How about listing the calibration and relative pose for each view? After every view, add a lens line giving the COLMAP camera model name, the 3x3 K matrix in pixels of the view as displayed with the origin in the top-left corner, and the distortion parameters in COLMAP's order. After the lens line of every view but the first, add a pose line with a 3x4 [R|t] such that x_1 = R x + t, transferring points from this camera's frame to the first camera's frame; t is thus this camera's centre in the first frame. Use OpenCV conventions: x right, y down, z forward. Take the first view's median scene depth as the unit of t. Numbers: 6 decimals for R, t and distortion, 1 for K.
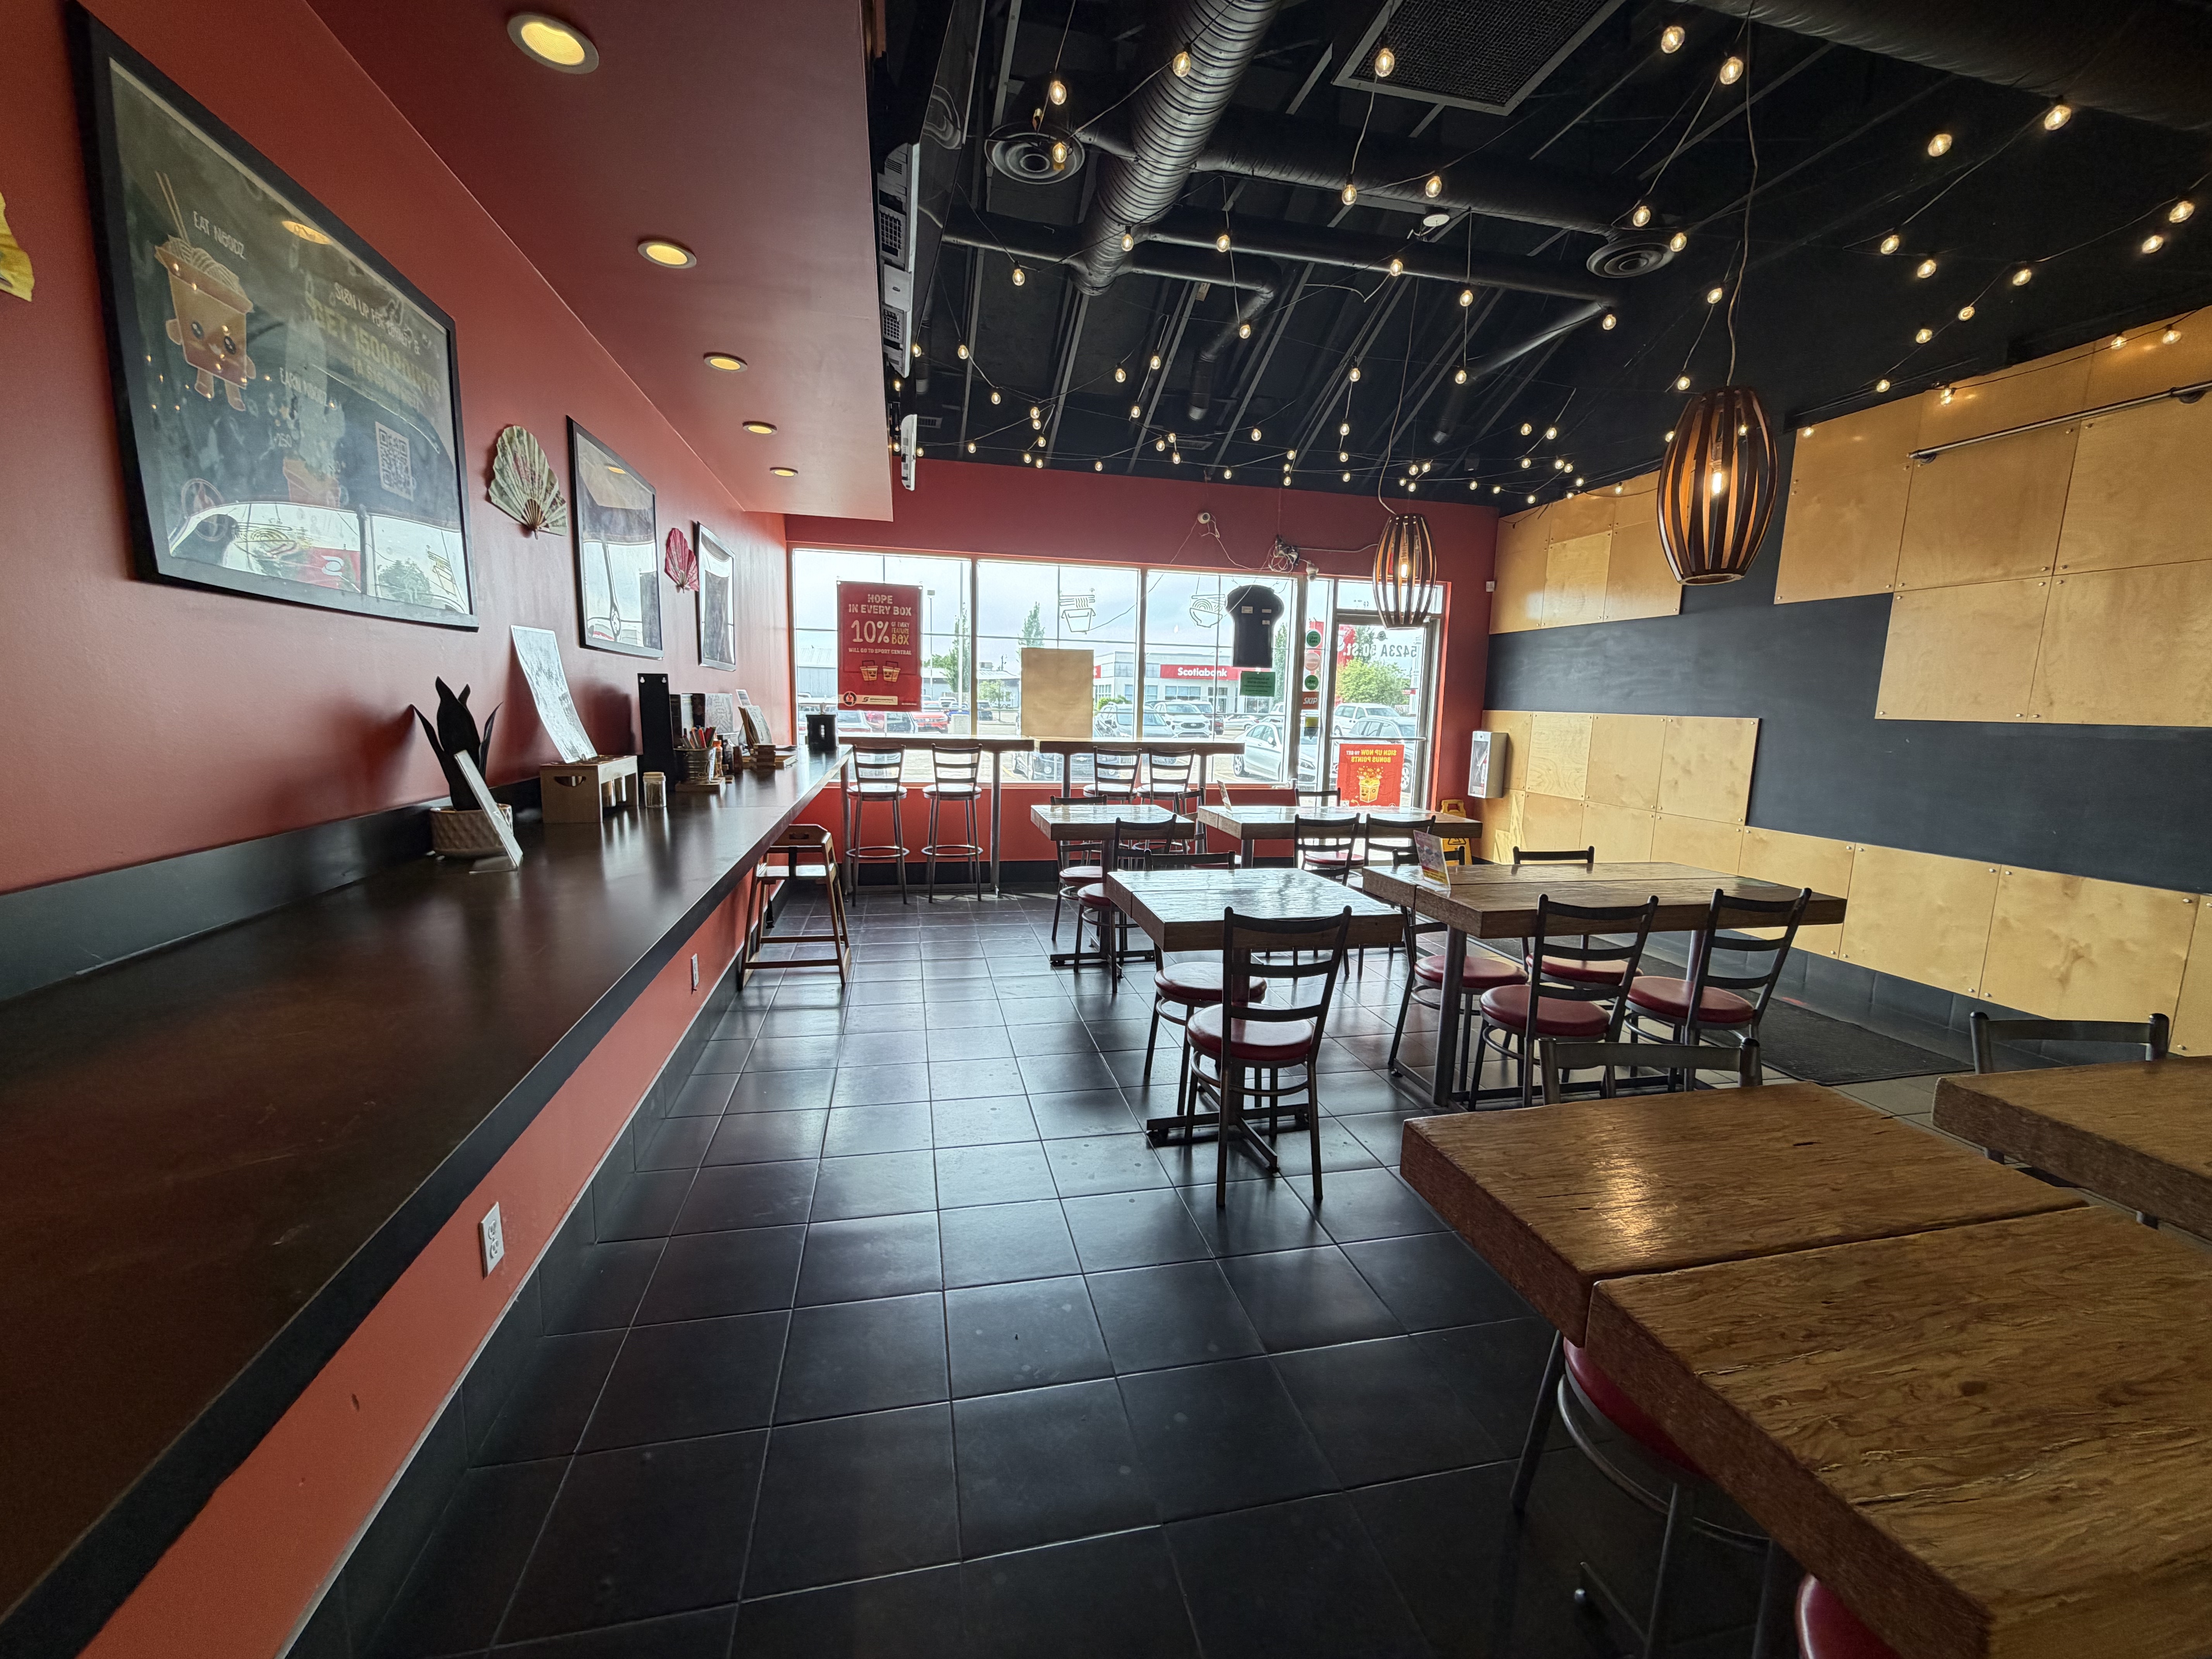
lens RADIAL K [[877.8, 0, 1101.0], [0, 877.8, 829.2], [0, 0, 1]] dist [0.000322, -0.000162]
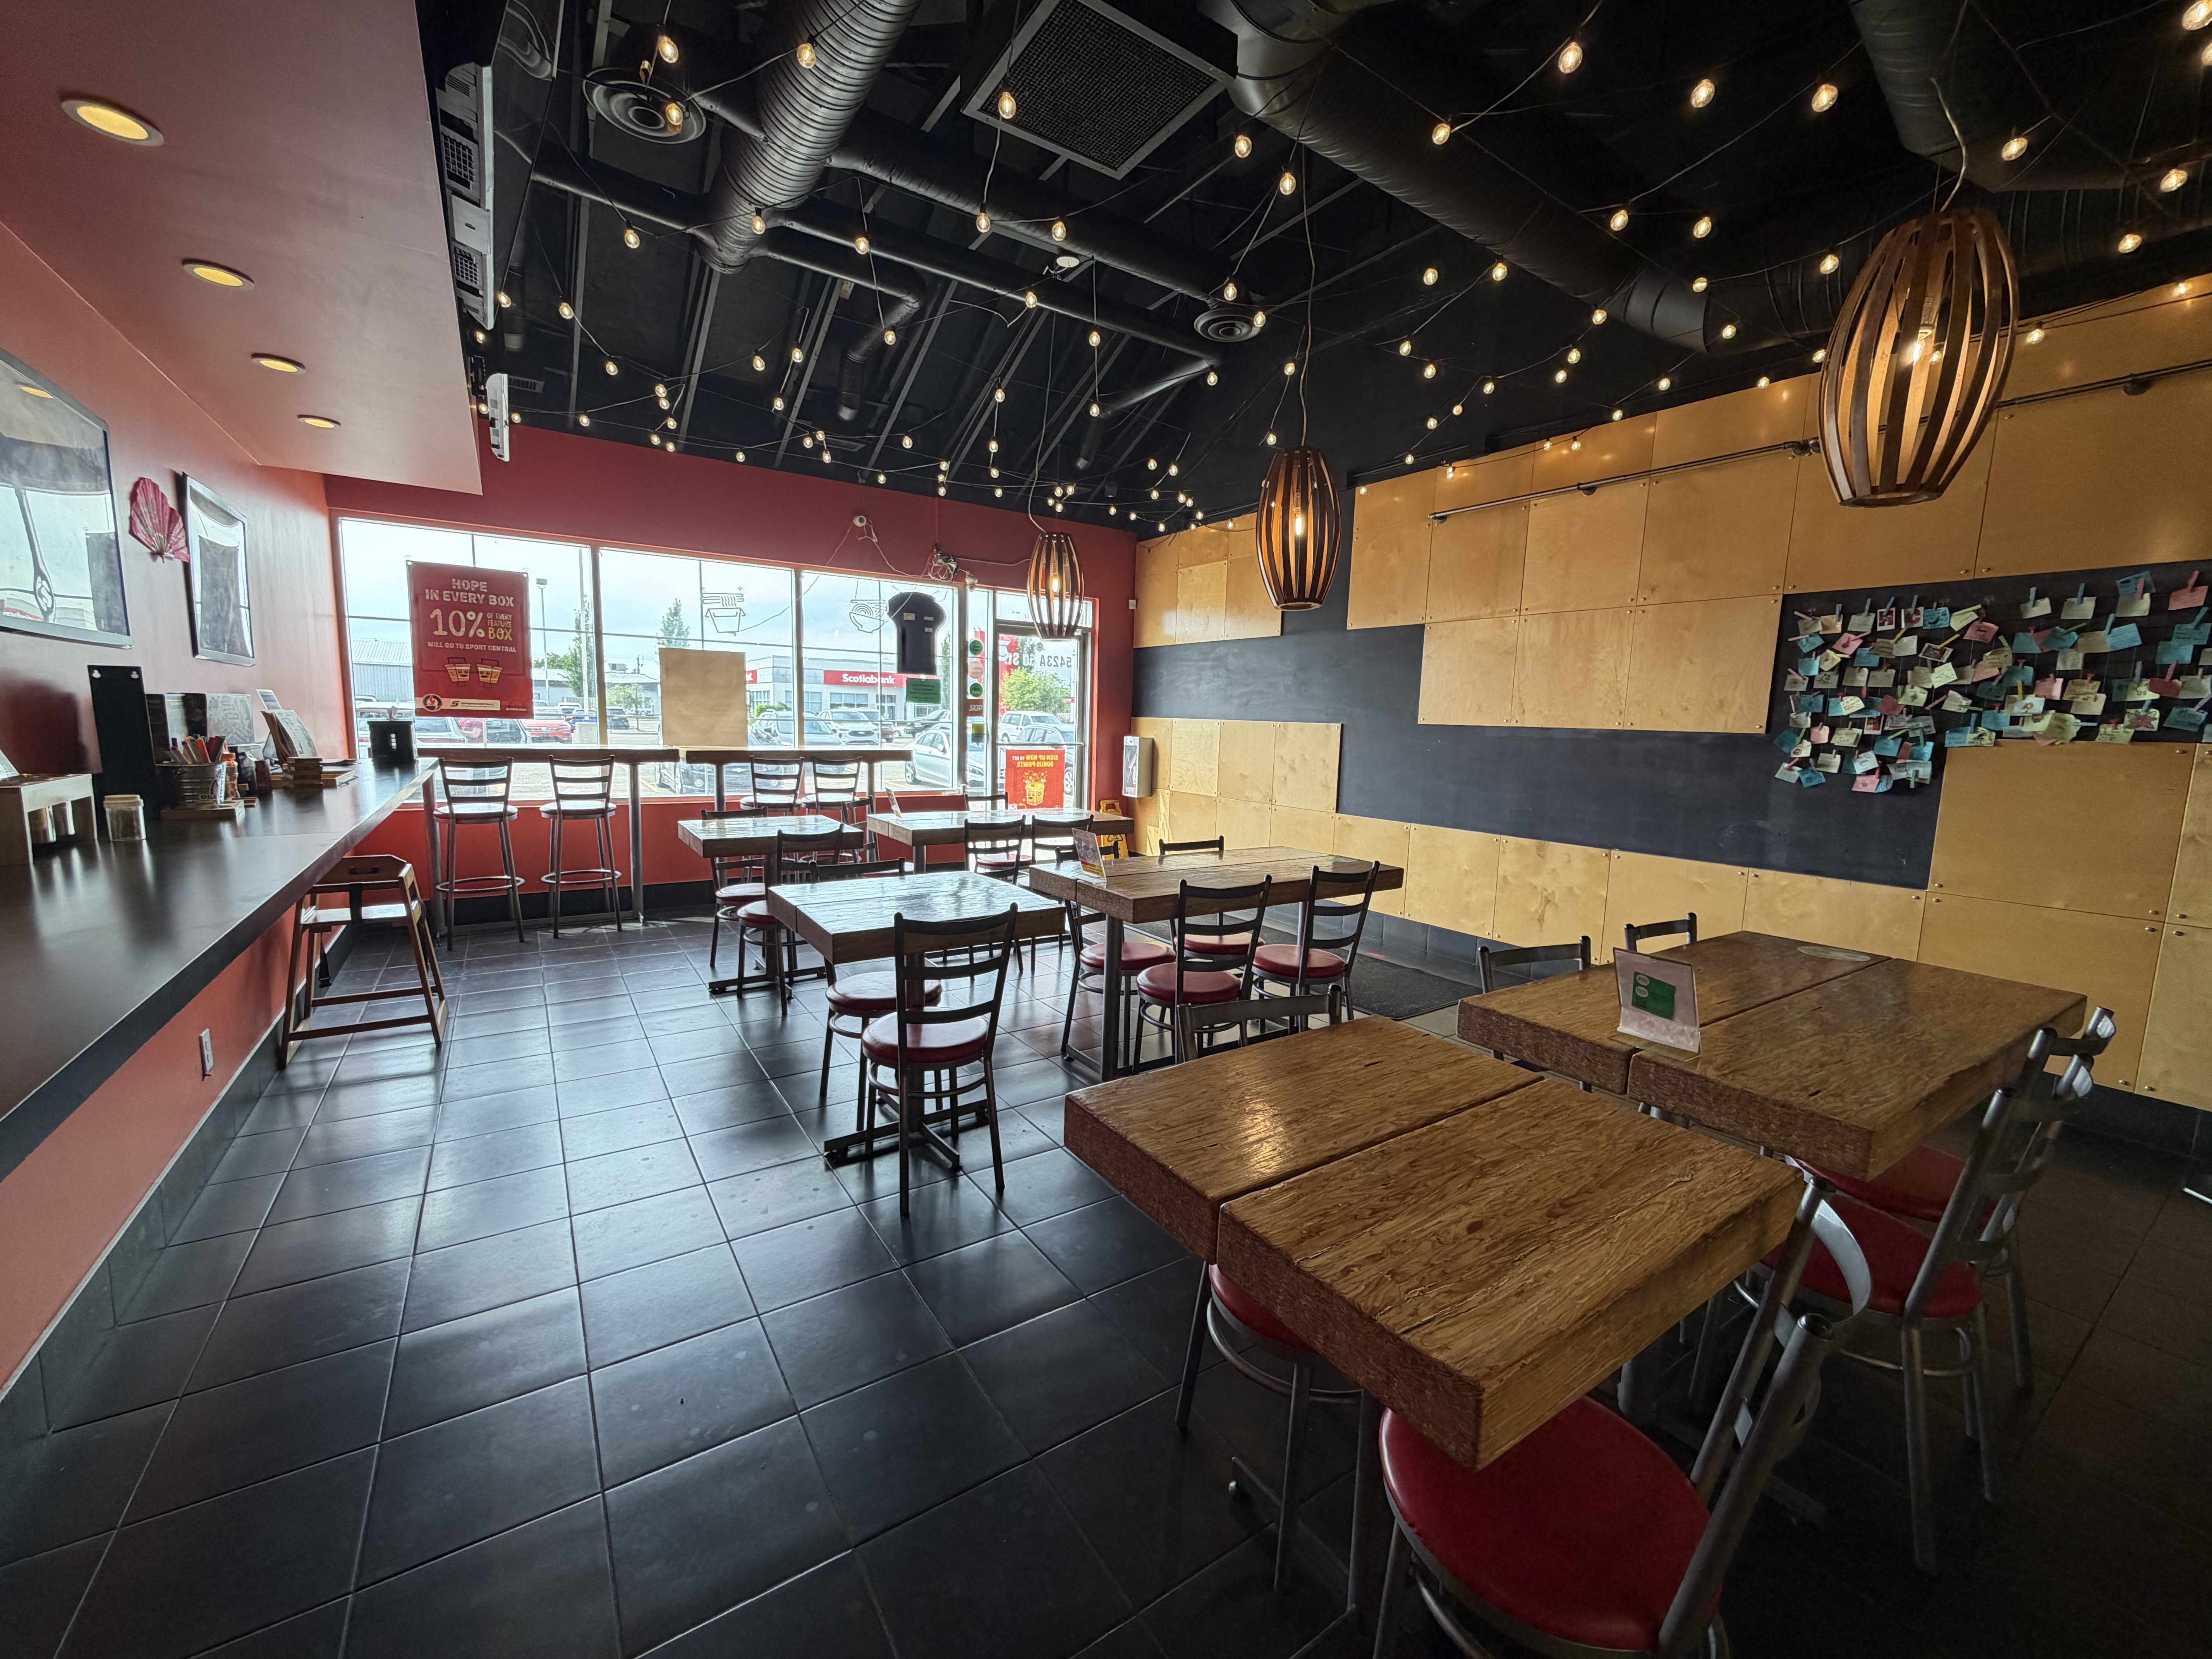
lens RADIAL K [[877.8, 0, 1101.0], [0, 877.8, 829.2], [0, 0, 1]] dist [0.000322, -0.000162]
pose [[0.932813, -0.044923, 0.357549, 0.005273], [0.047933, 0.998850, 0.000444, 0.002775], [-0.357158, 0.016724, 0.933894, -0.008563]]
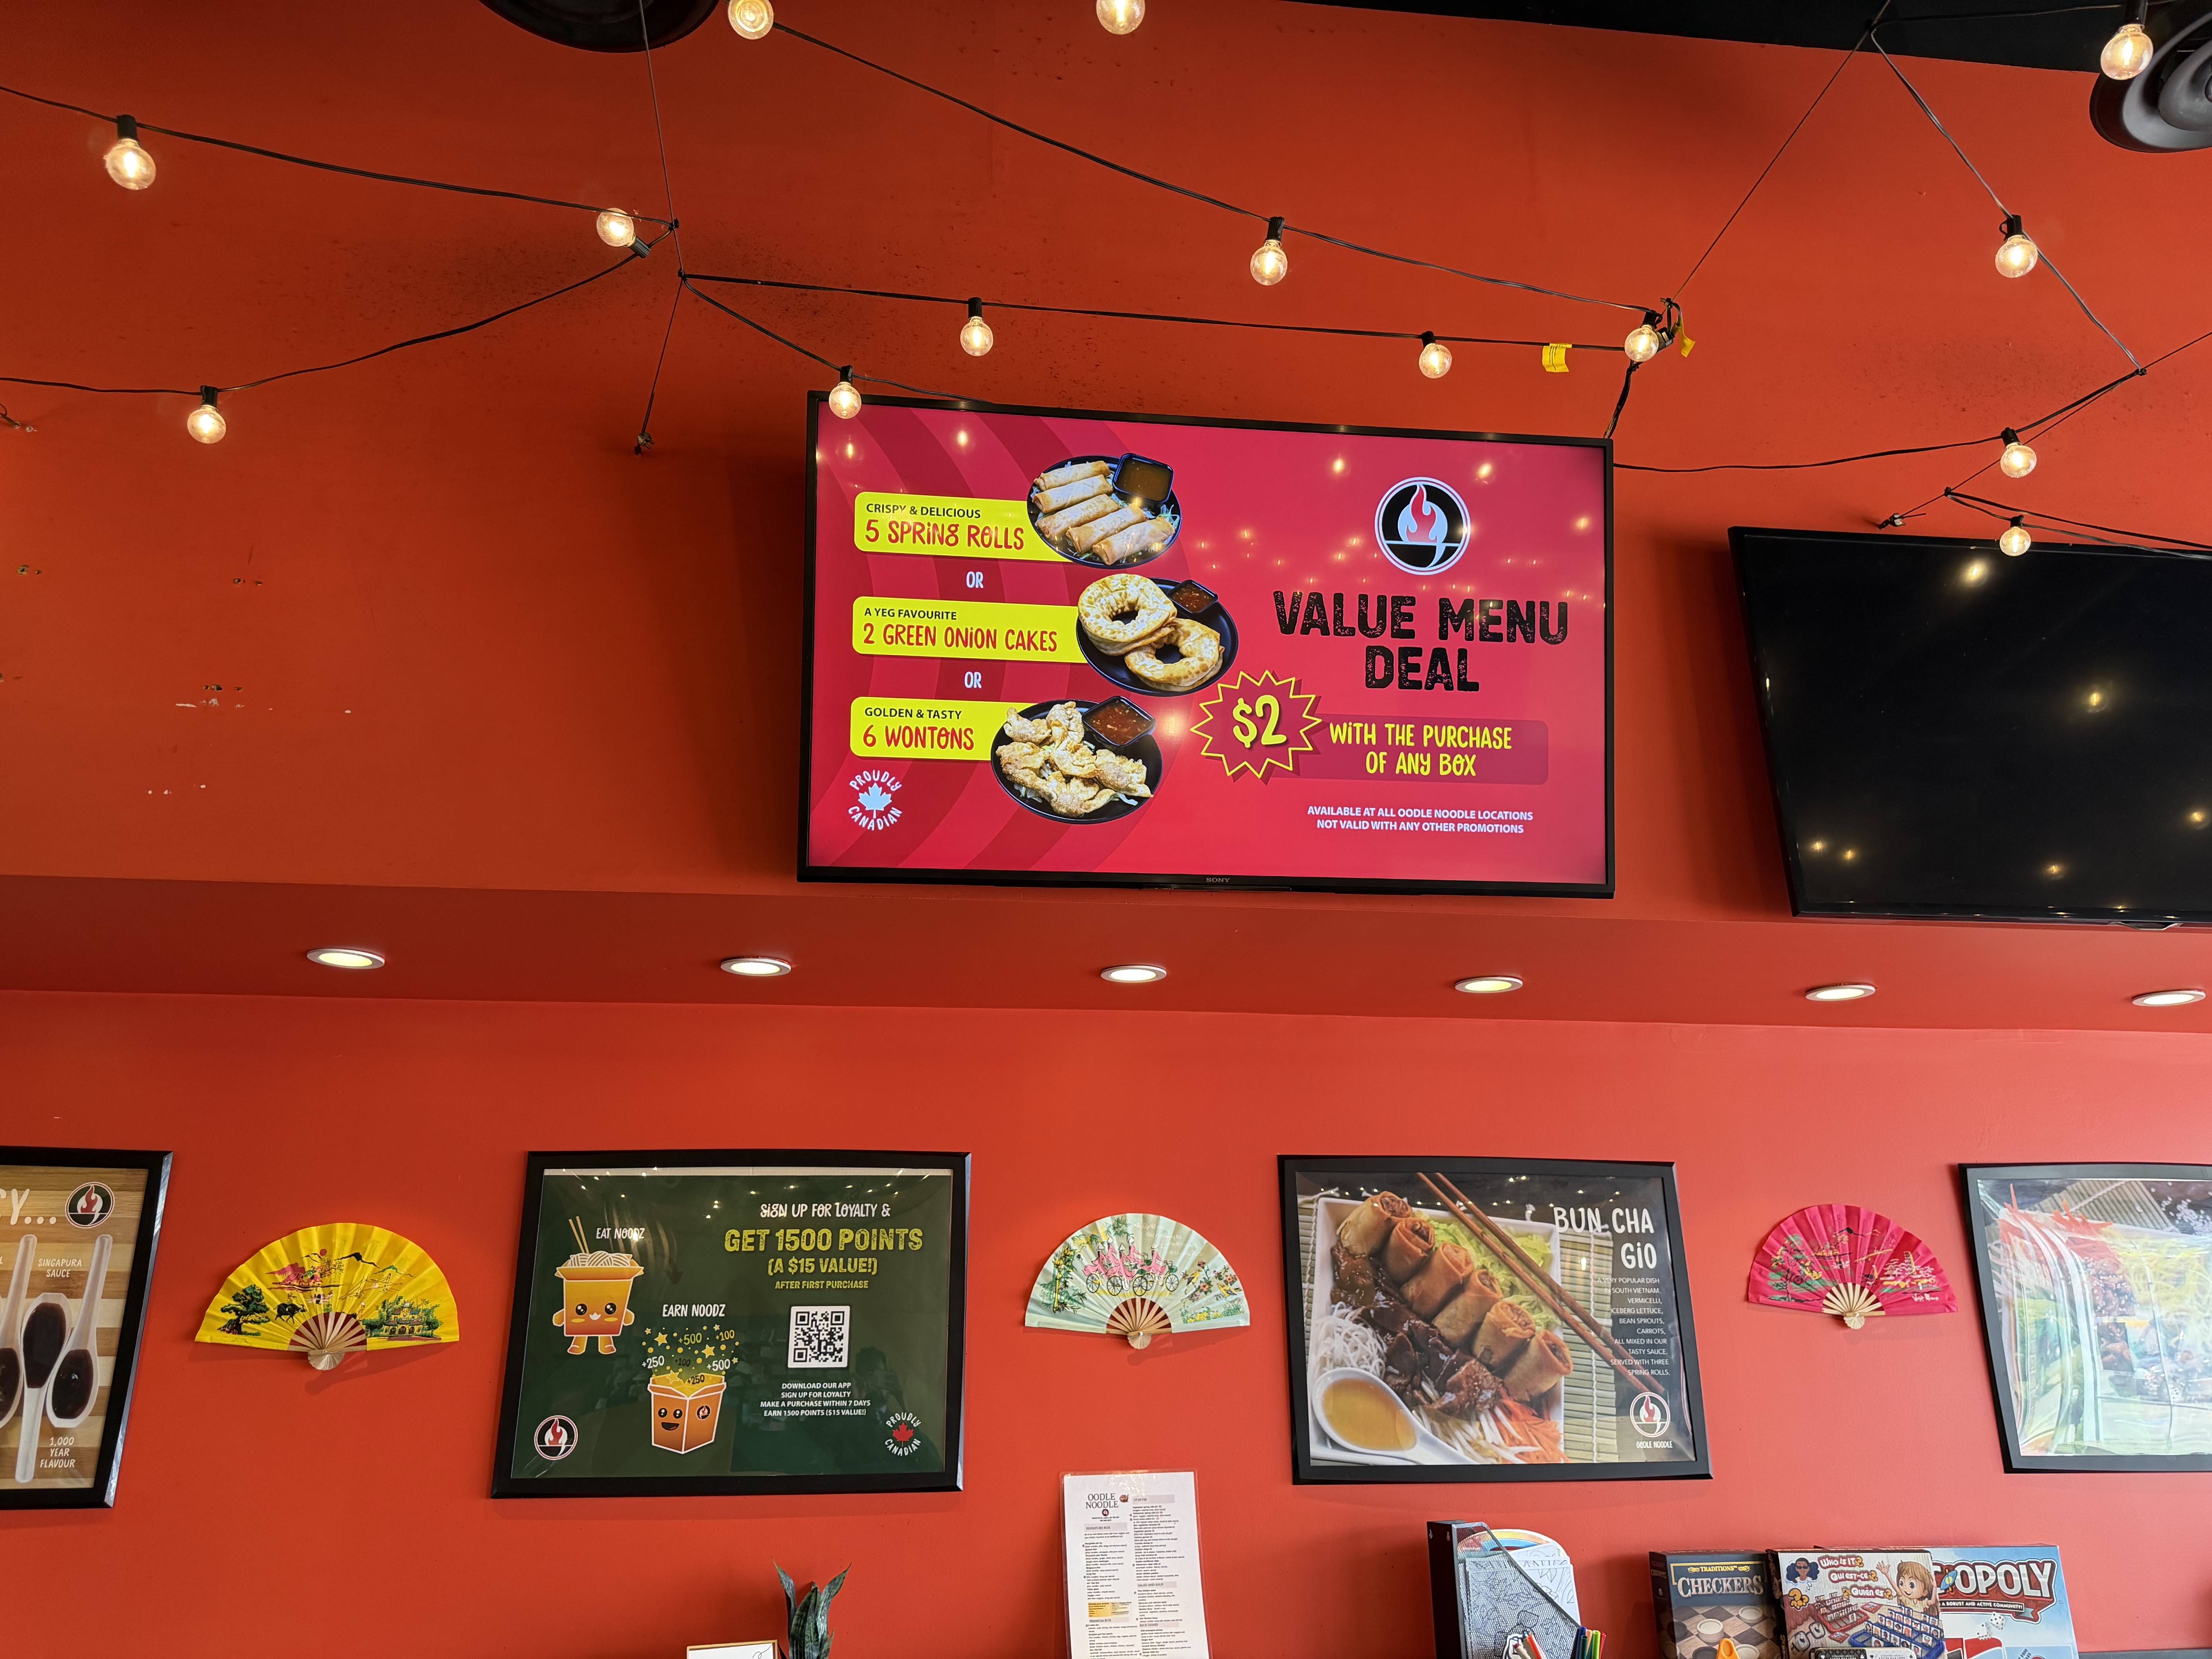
lens RADIAL K [[1628.9, 0, 1106.0], [0, 1628.9, 829.5], [0, 0, 1]] dist [0.047134, -0.061980]
pose [[-0.089988, -0.340659, -0.935870, 0.475126], [-0.137195, 0.934964, -0.327138, -0.152363], [0.986448, 0.098958, -0.130872, 0.598356]]
